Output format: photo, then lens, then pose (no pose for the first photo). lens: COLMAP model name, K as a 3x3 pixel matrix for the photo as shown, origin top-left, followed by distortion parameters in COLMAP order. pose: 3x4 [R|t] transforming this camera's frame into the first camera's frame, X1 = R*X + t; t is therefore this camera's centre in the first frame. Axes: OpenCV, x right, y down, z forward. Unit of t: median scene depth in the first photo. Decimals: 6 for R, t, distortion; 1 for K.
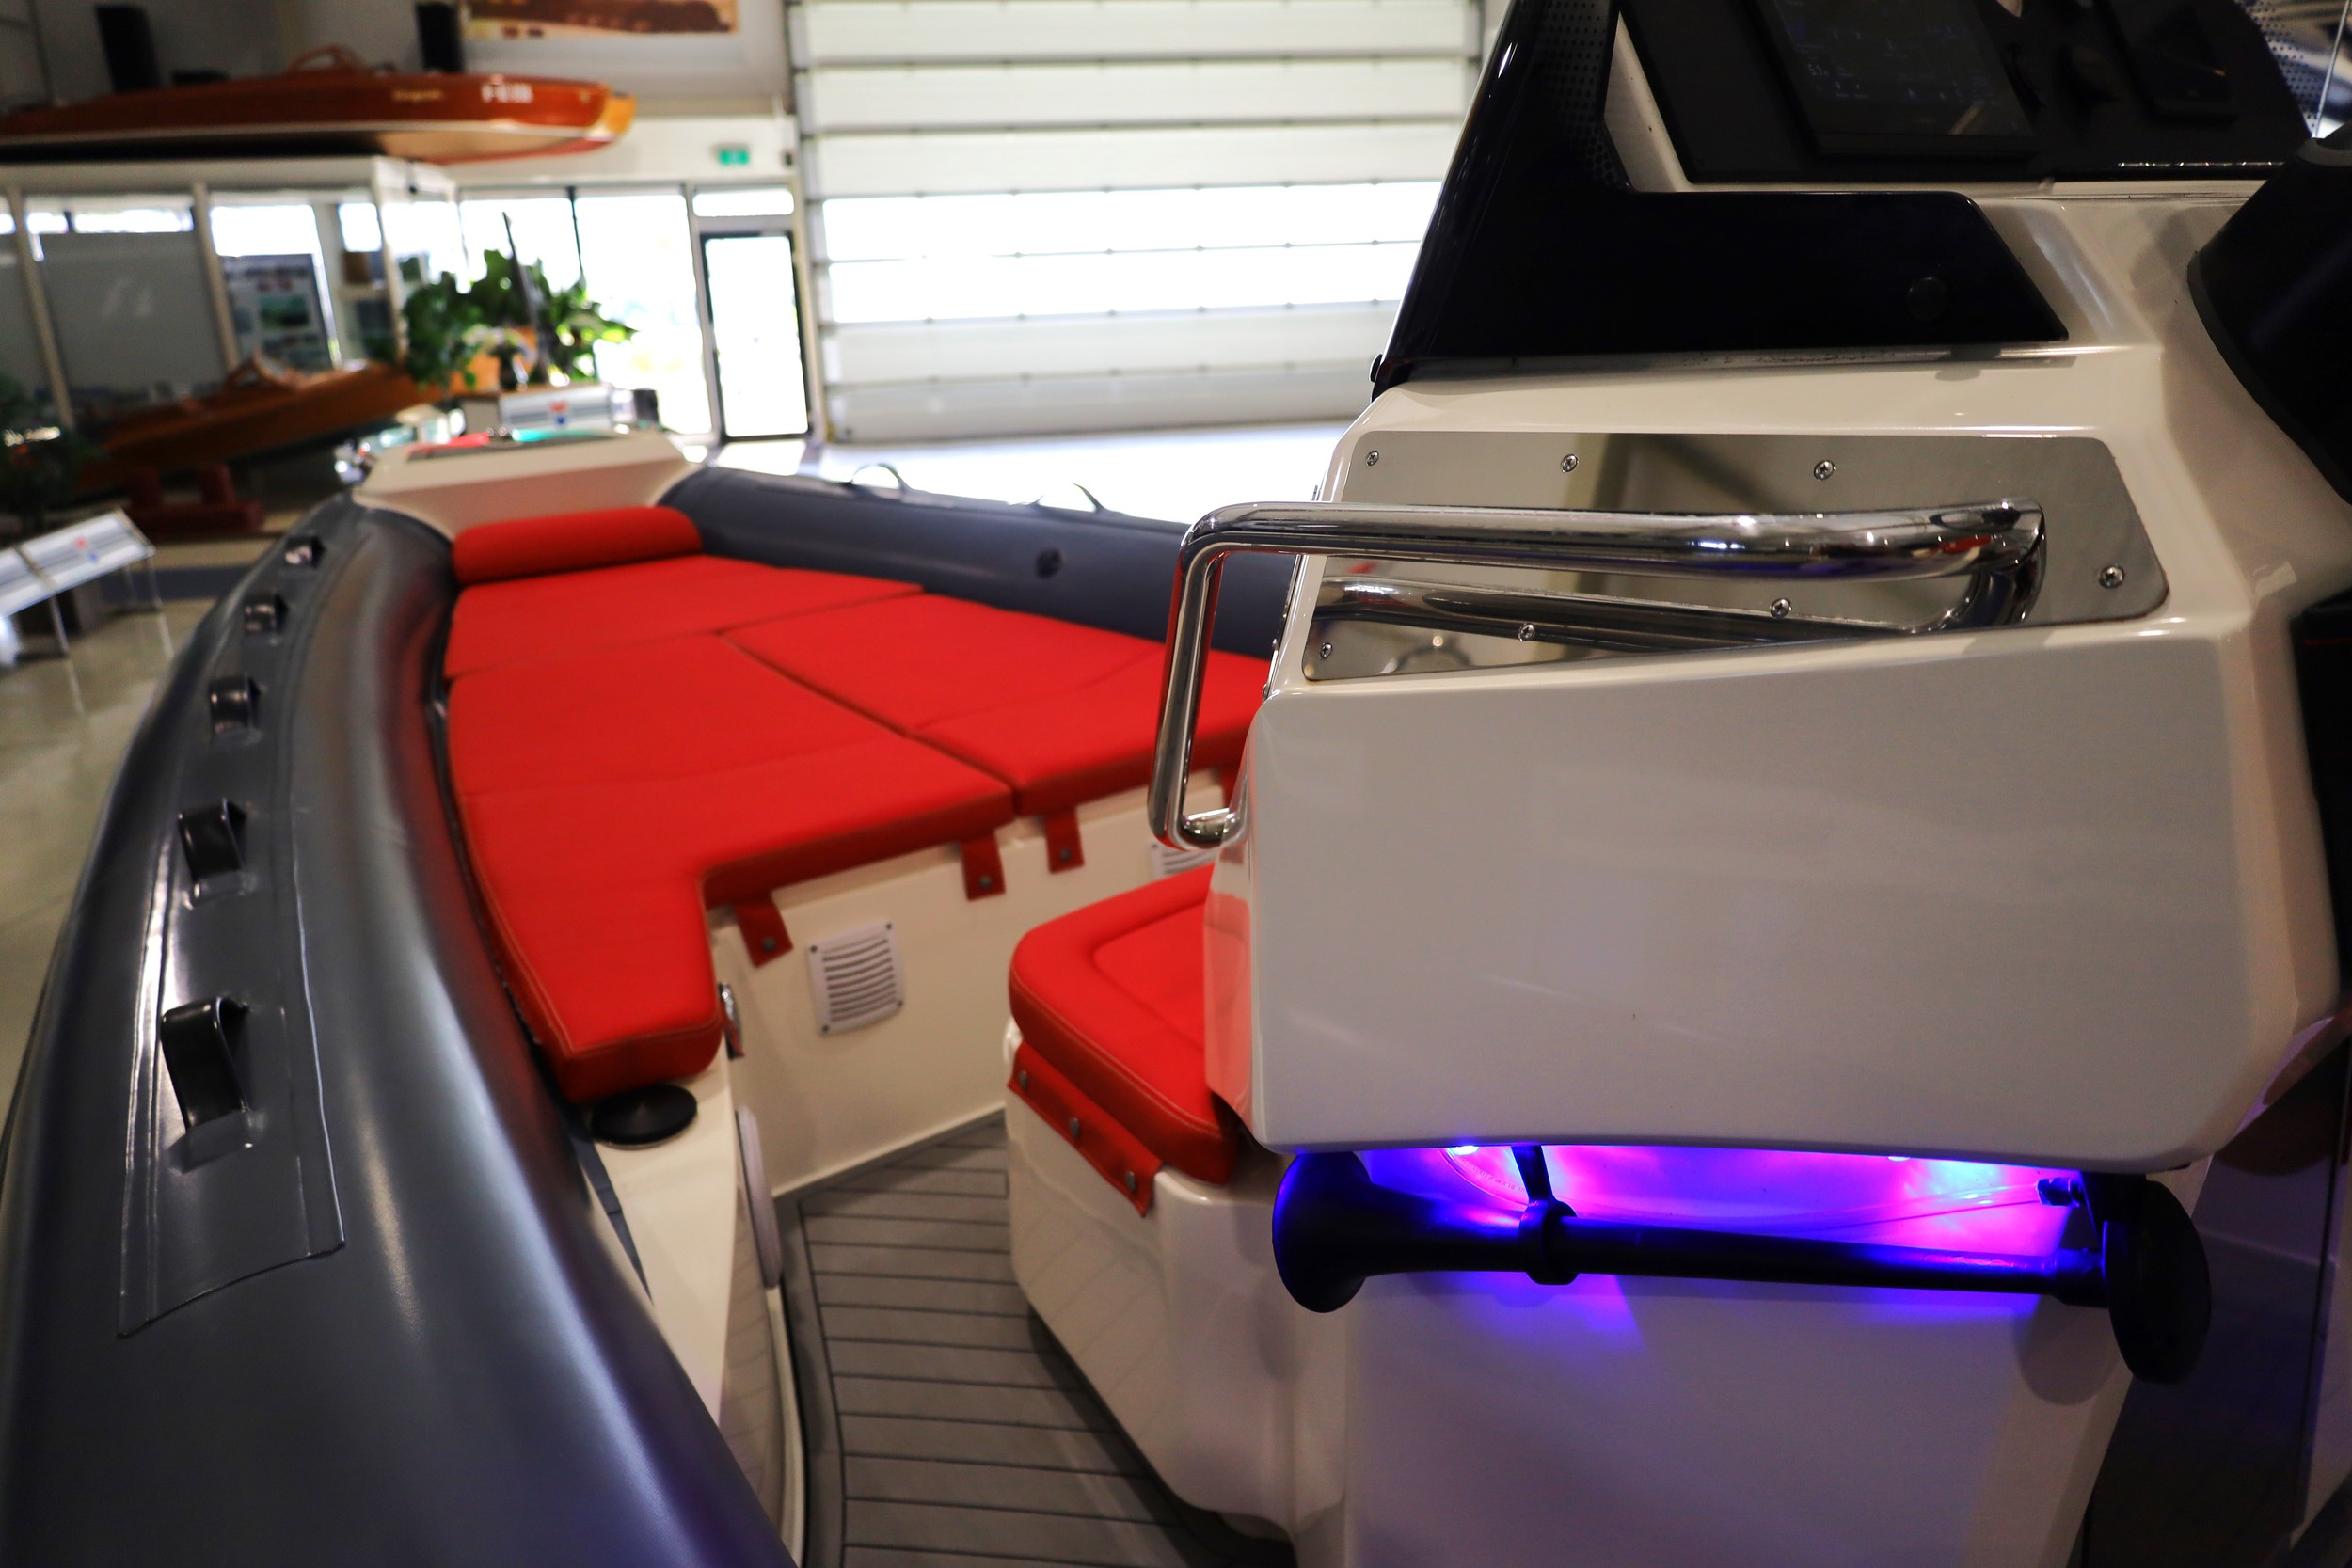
lens RADIAL K [[1681.2, 0, 1180.8], [0, 1681.2, 792.9], [0, 0, 1]] dist [0.000845, 0.005005]
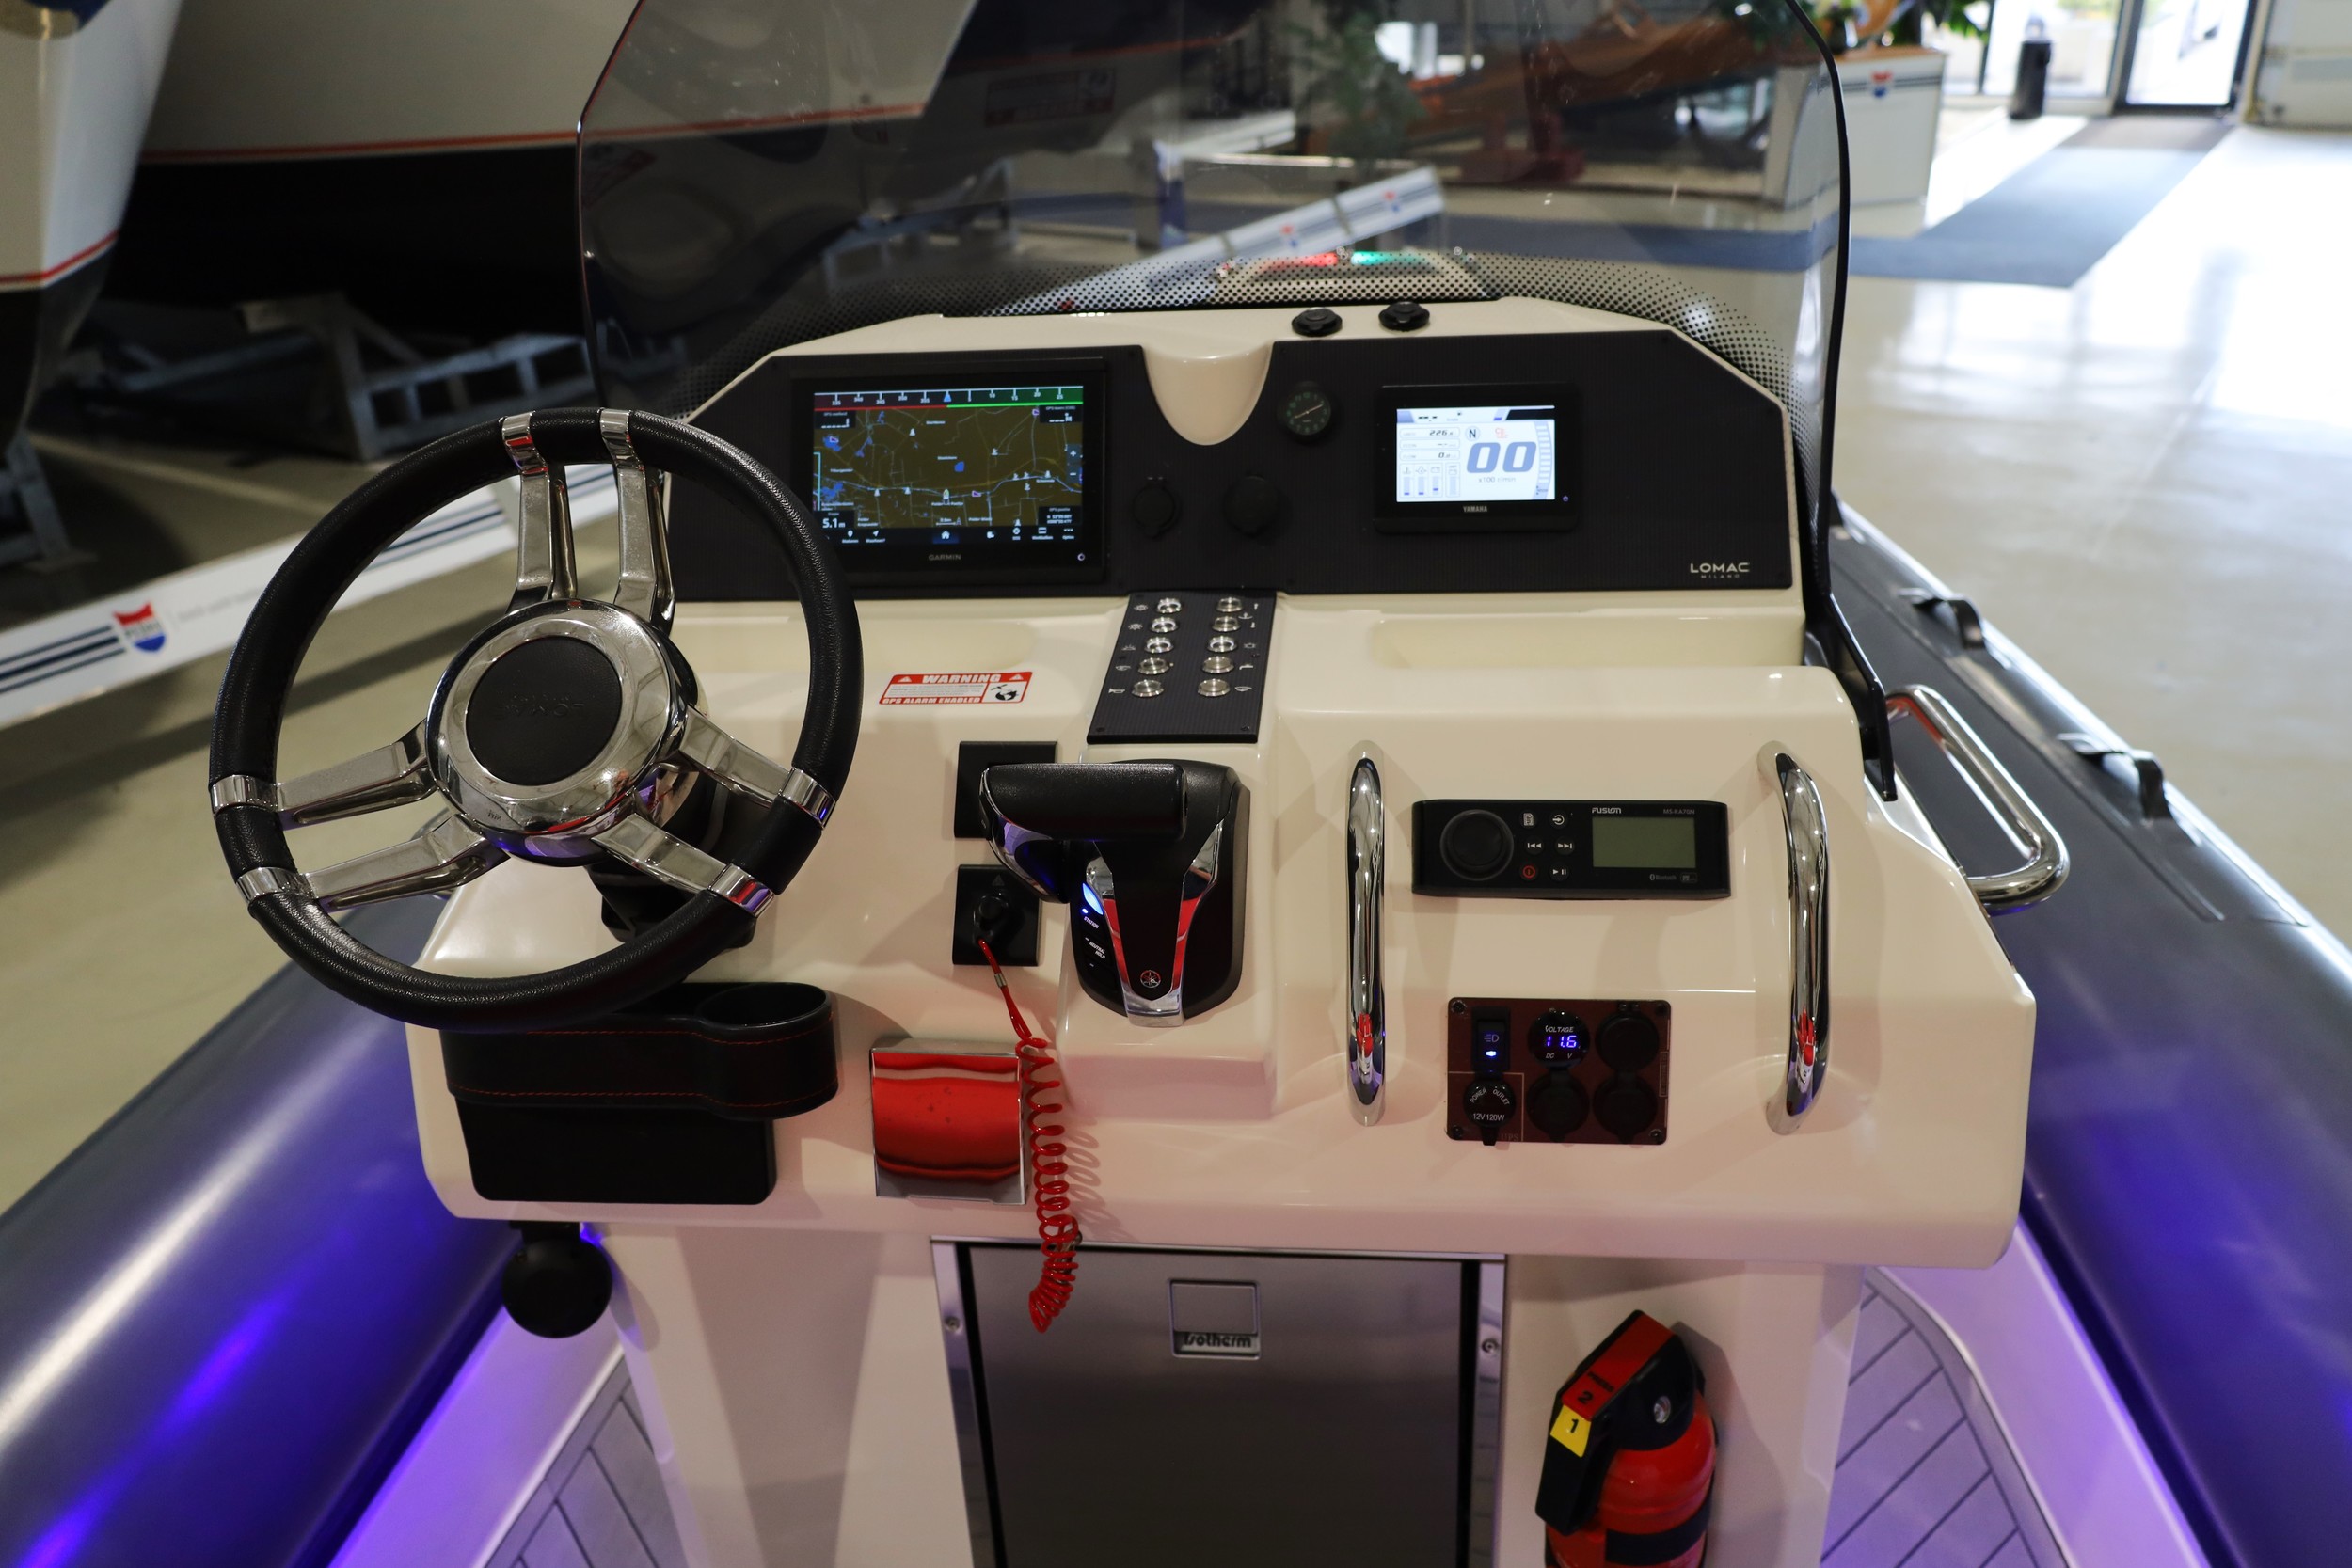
lens RADIAL K [[1764.7, 0, 1177.9], [0, 1764.7, 765.6], [0, 0, 1]] dist [0.002795, 0.002568]
pose [[0.695136, 0.315580, -0.645906, 0.674636], [-0.190606, 0.947245, 0.257676, -0.280305], [0.693149, -0.056006, 0.718615, 0.039812]]
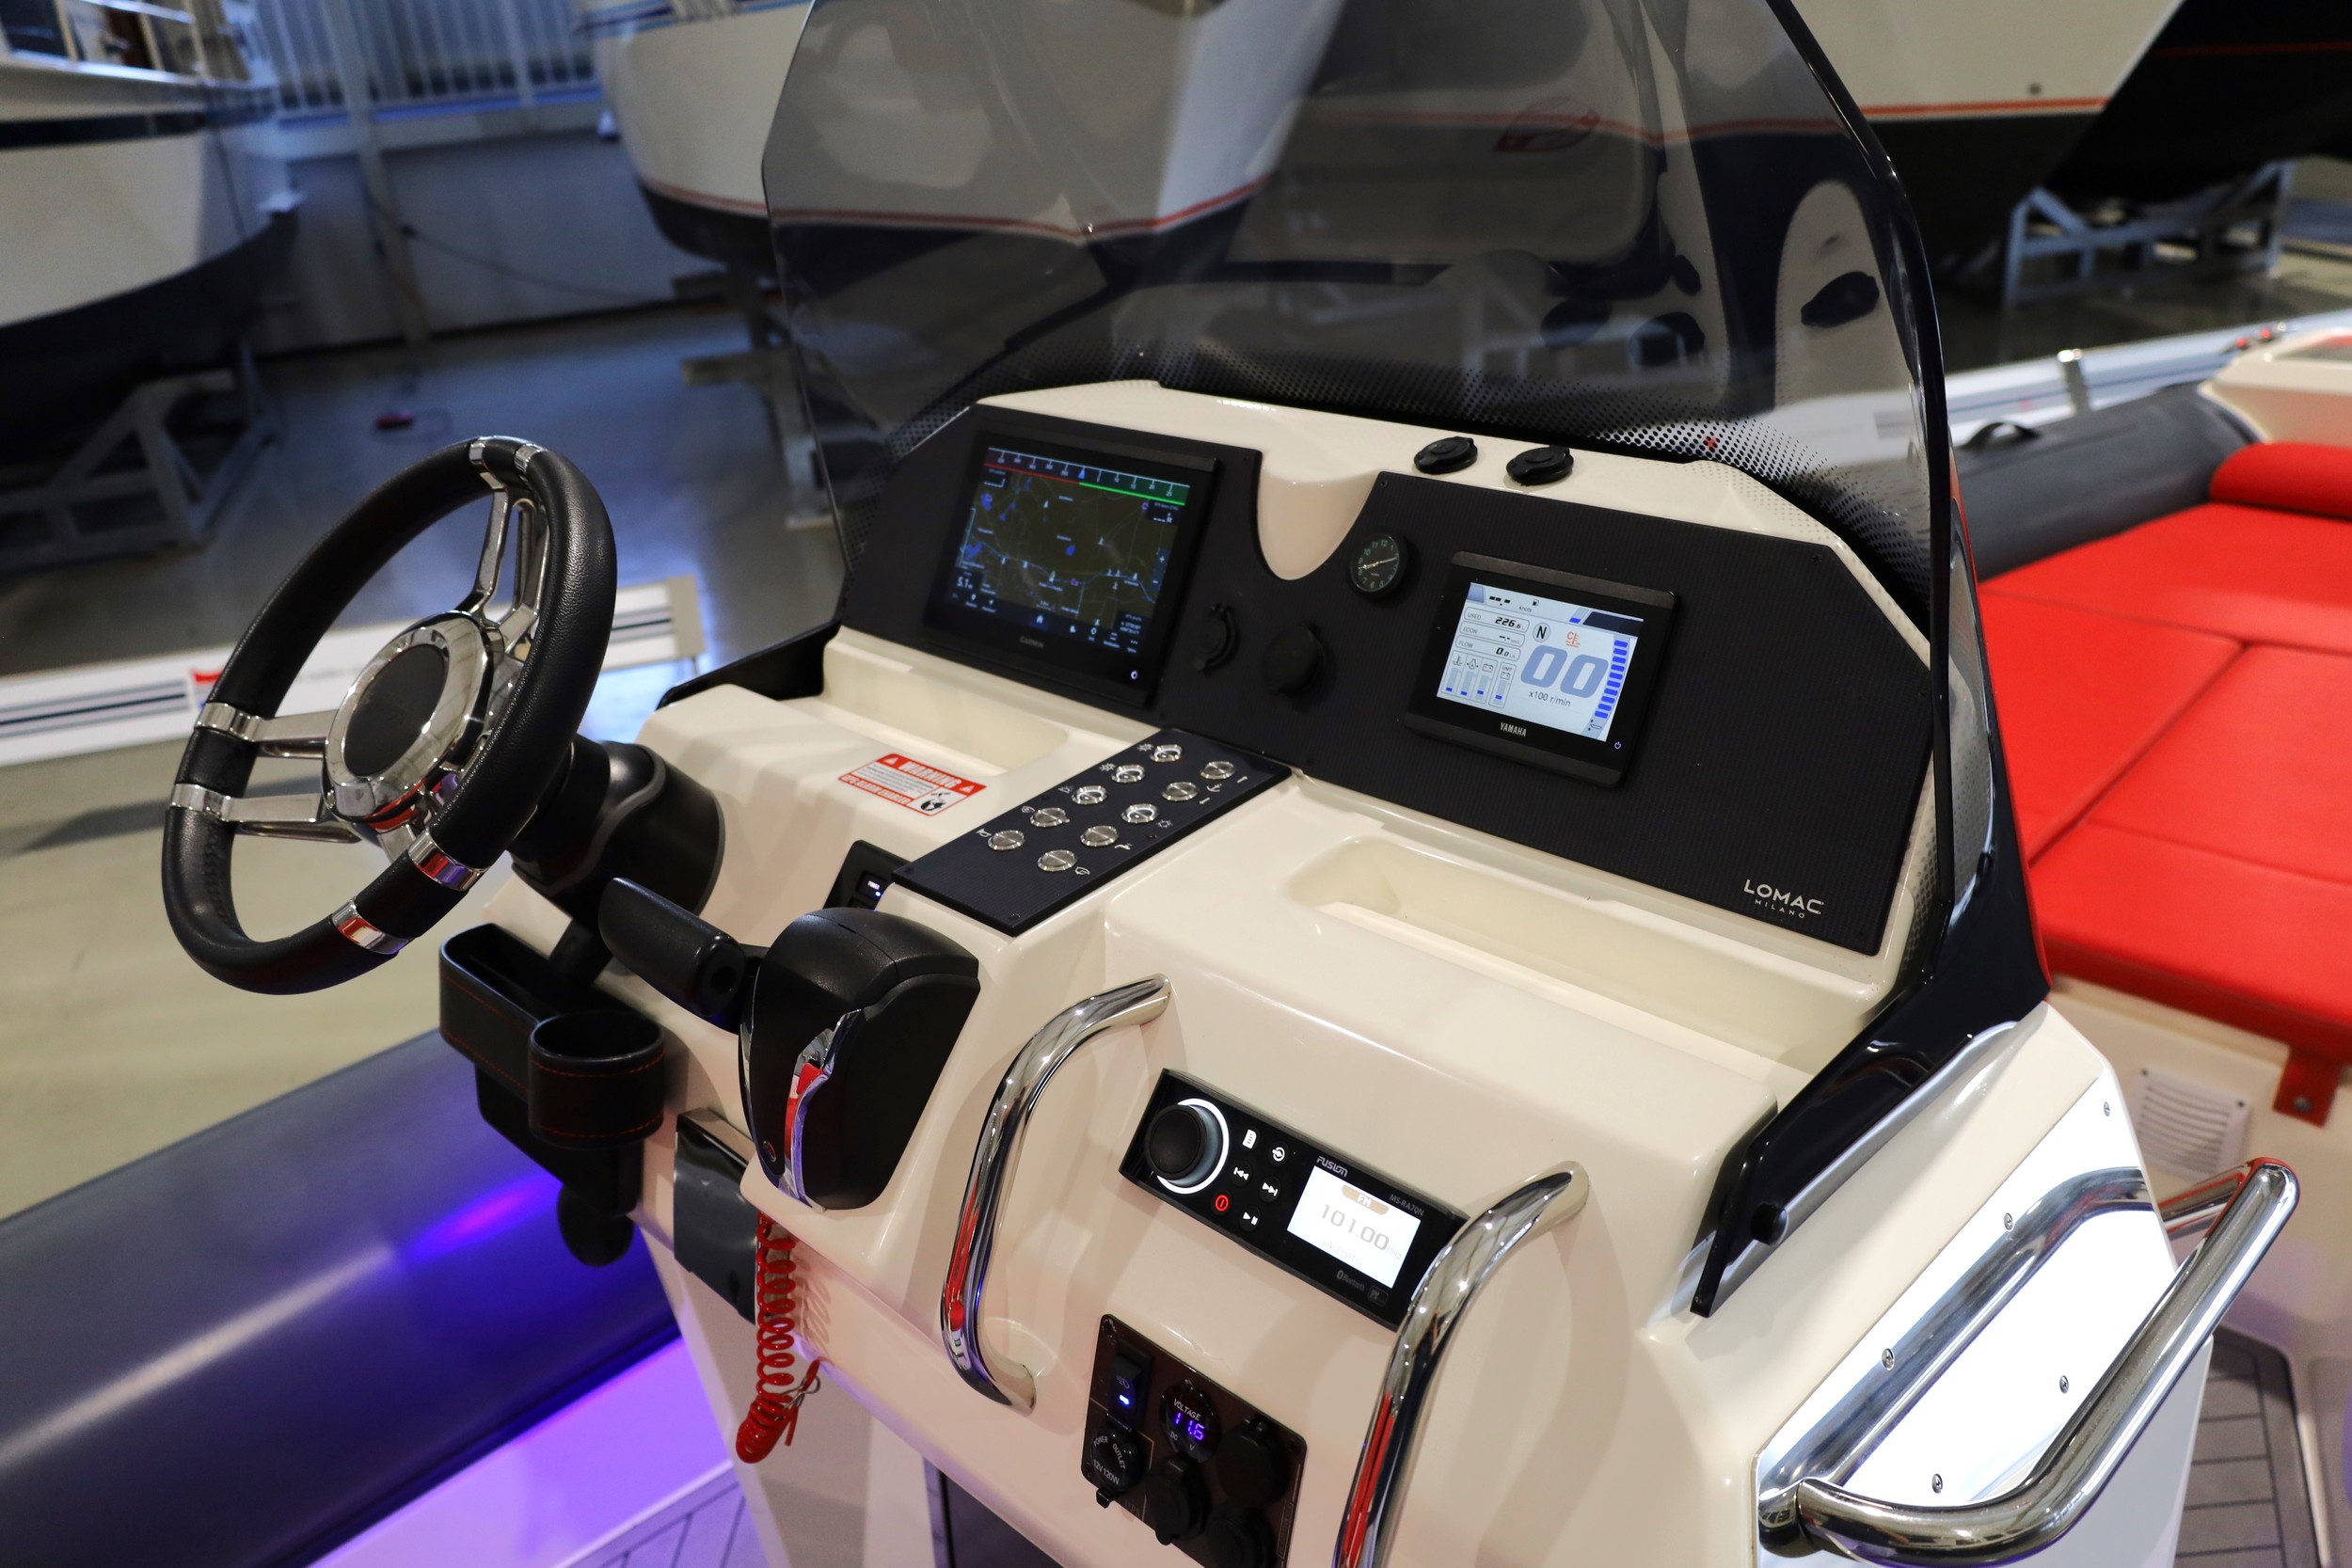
lens RADIAL K [[1795.2, 0, 1176.0], [0, 1795.2, 784.0], [0, 0, 1]] dist [0.005673, 0.006214]
pose [[0.104208, 0.441850, -0.891016, 0.742123], [-0.237067, 0.881106, 0.409209, -0.384987], [0.965888, 0.168588, 0.196566, 0.372084]]
